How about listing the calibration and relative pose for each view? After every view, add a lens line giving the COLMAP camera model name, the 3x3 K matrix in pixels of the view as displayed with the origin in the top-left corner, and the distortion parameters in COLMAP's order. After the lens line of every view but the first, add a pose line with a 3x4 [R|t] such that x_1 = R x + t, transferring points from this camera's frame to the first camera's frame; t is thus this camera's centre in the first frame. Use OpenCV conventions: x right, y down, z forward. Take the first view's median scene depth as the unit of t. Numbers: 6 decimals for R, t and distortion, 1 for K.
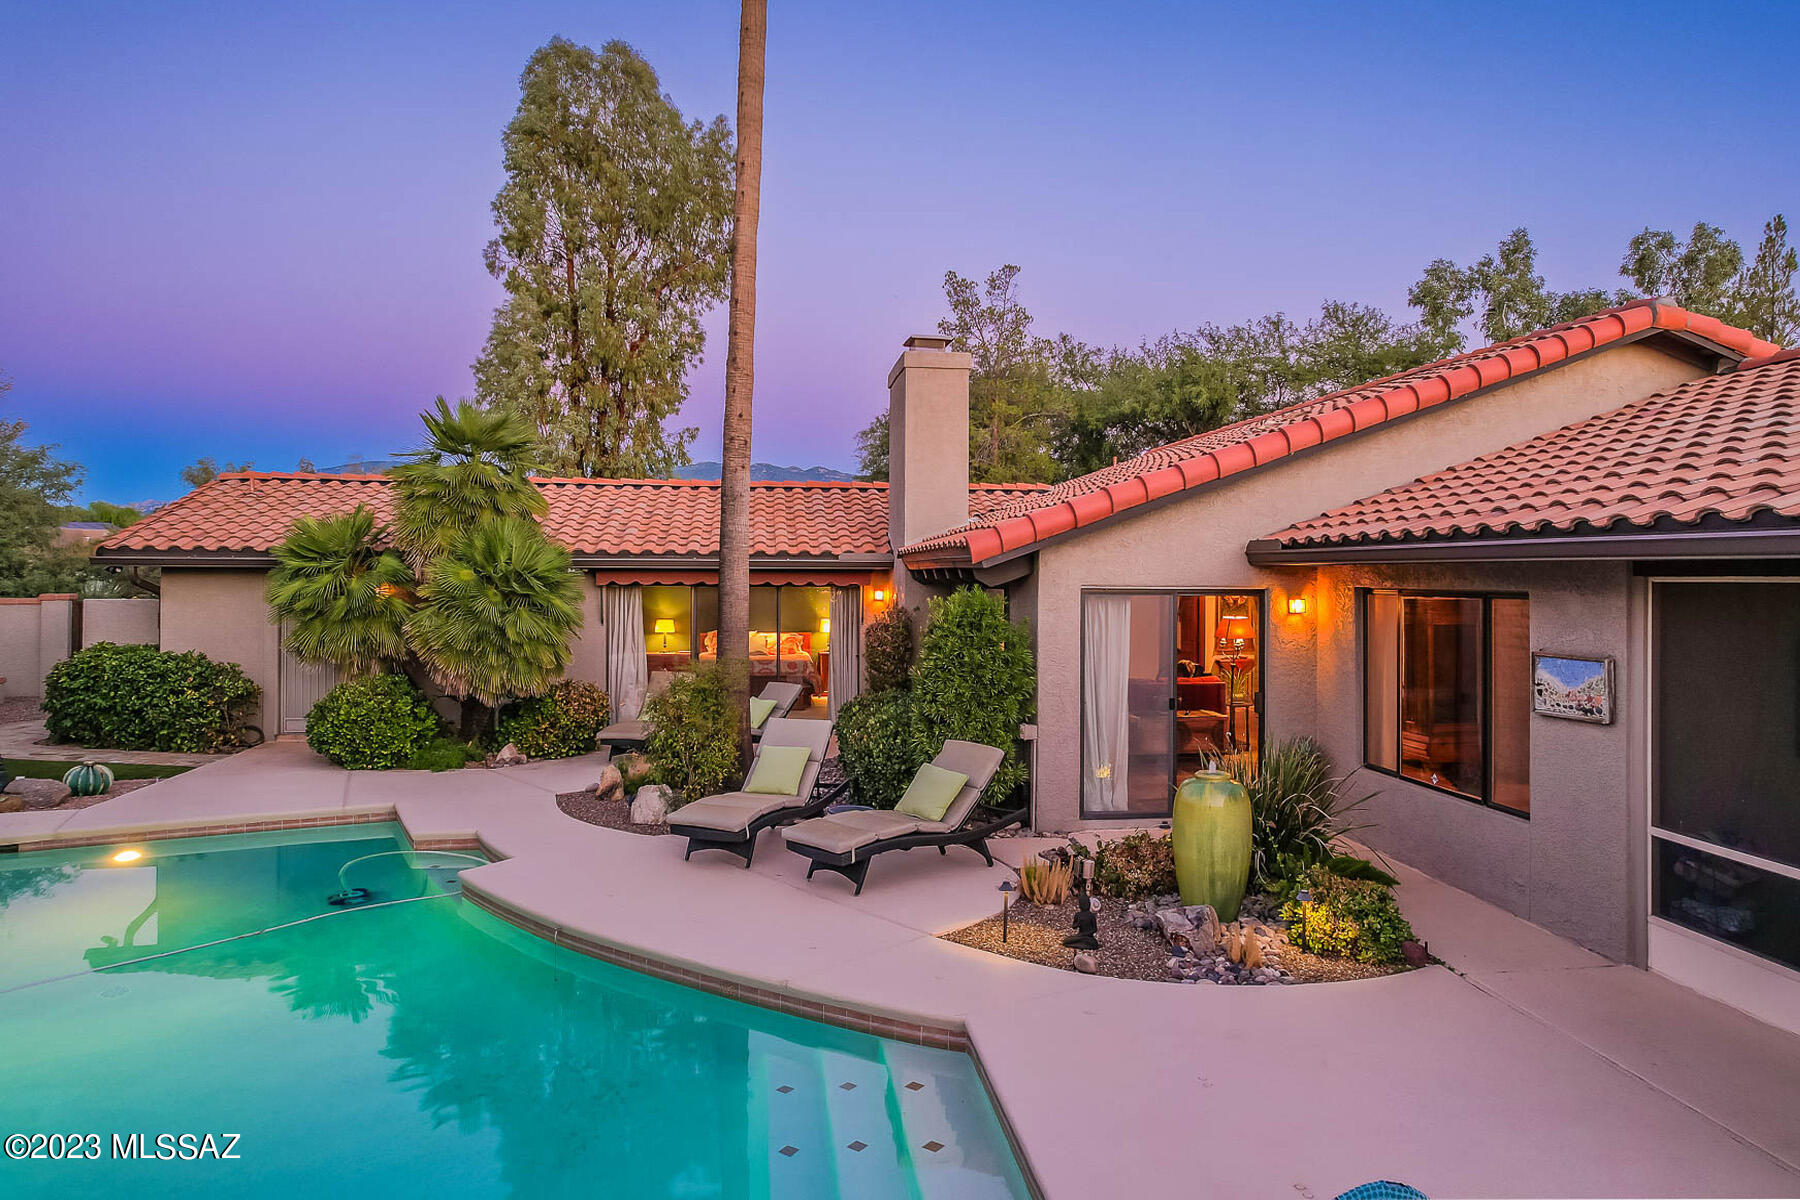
lens RADIAL K [[1140.0, 0, 991.6], [0, 1140.0, 517.4], [0, 0, 1]] dist [-0.040020, 0.018248]
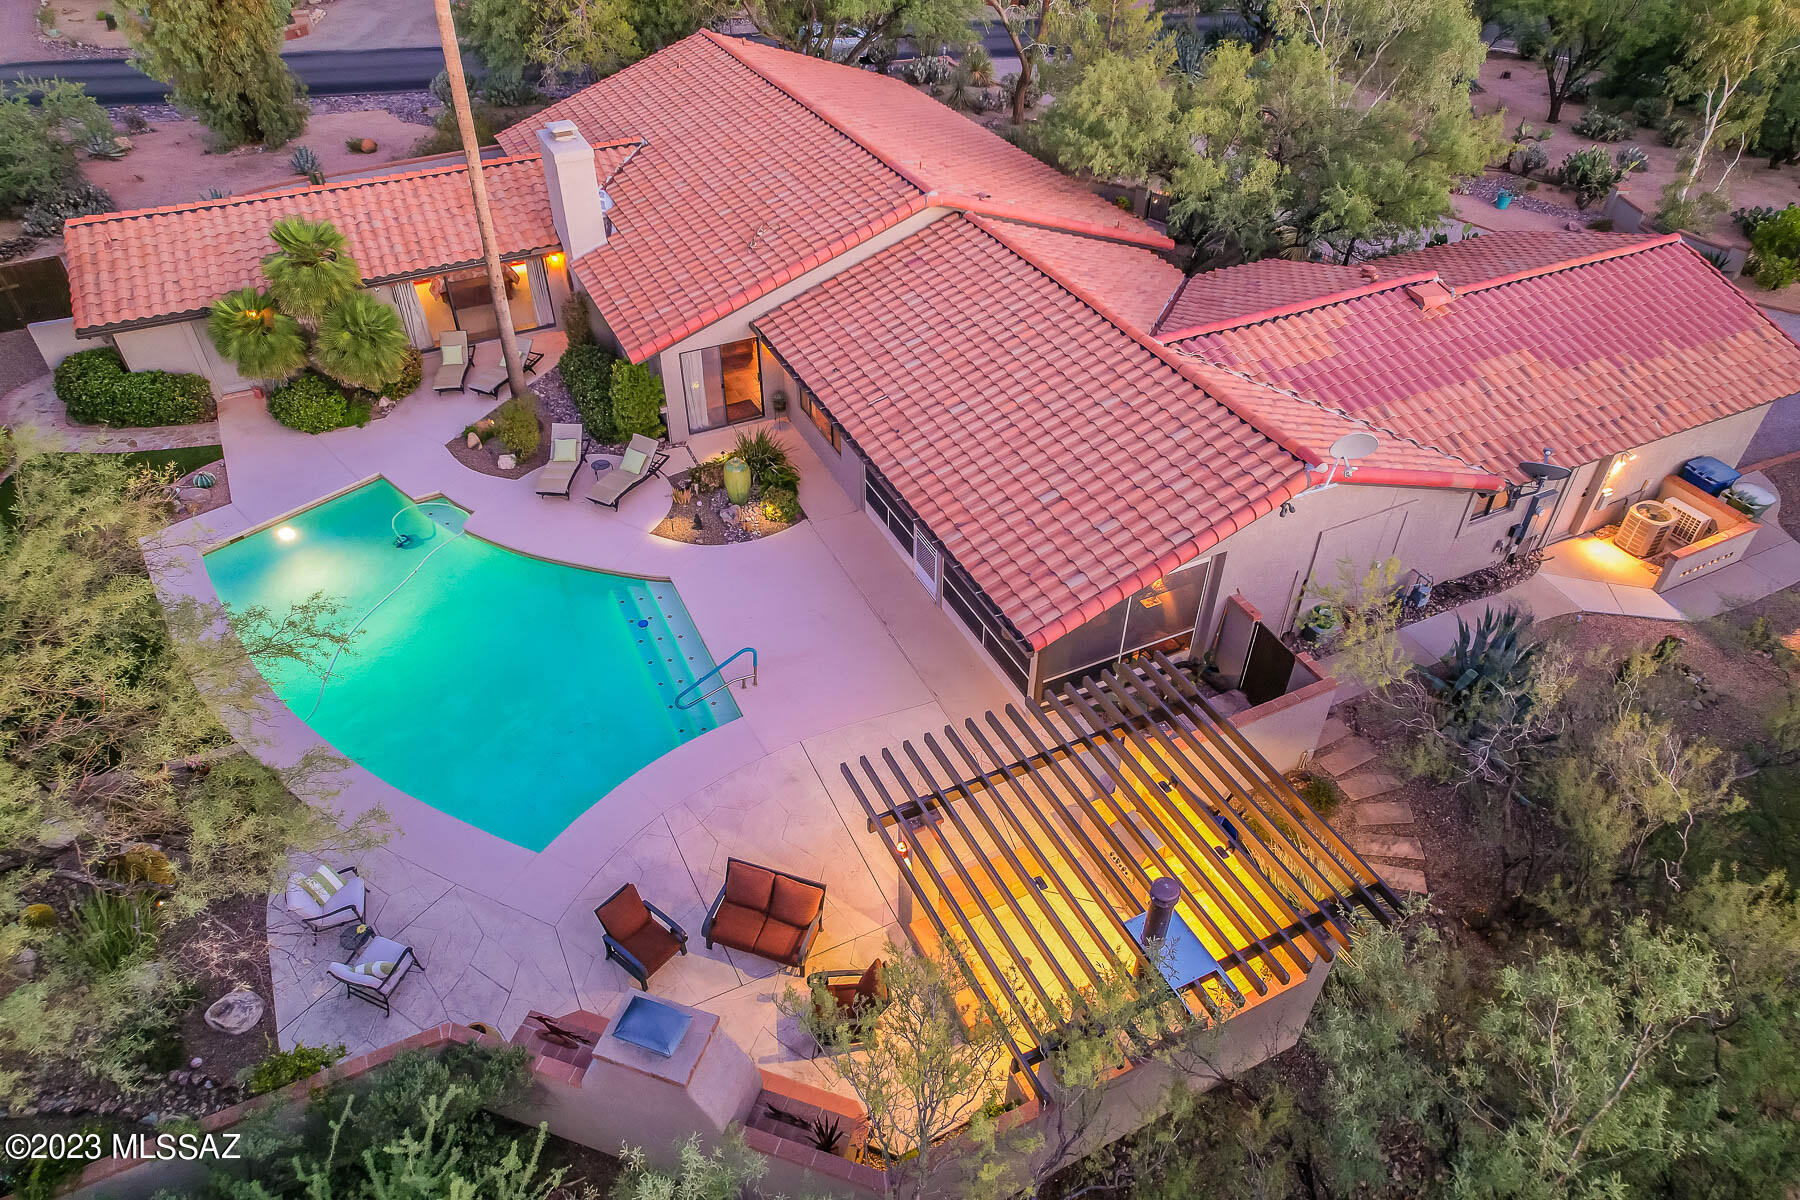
lens RADIAL K [[1140.0, 0, 904.9], [0, 1140.0, 602.3], [0, 0, 1]] dist [-0.040020, 0.018248]
pose [[0.964401, -0.178995, 0.194658, -0.015898], [-0.010243, 0.710263, 0.703862, -1.267477], [-0.264247, -0.680799, 0.683145, -1.090883]]
